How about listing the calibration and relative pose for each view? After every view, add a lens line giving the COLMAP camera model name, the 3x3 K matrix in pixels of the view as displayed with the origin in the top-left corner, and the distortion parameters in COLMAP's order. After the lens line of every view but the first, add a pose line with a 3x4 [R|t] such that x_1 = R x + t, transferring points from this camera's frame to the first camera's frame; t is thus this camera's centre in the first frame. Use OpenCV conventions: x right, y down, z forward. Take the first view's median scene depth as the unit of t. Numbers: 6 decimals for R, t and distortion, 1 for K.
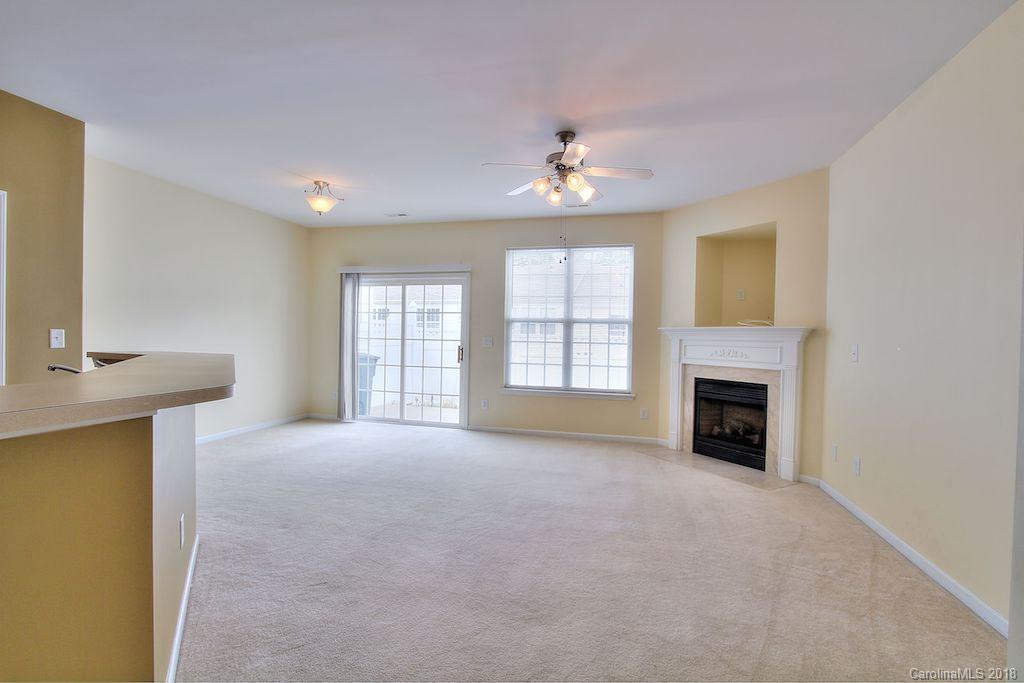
lens RADIAL K [[484.5, 0, 515.8], [0, 484.5, 344.7], [0, 0, 1]] dist [-0.010602, 0.001530]
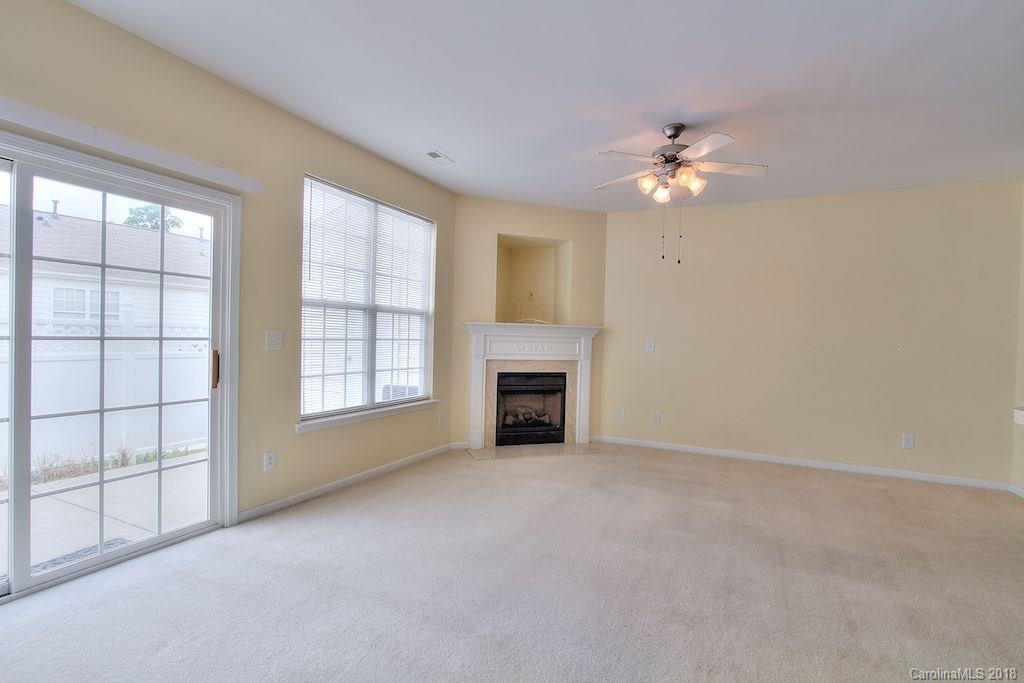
lens RADIAL K [[484.5, 0, 515.8], [0, 484.5, 344.7], [0, 0, 1]] dist [-0.010602, 0.001530]
pose [[0.190863, -0.031083, 0.981124, -0.610201], [-0.007689, 0.999421, 0.033158, -0.024246], [-0.981587, -0.013873, 0.190513, 0.757828]]
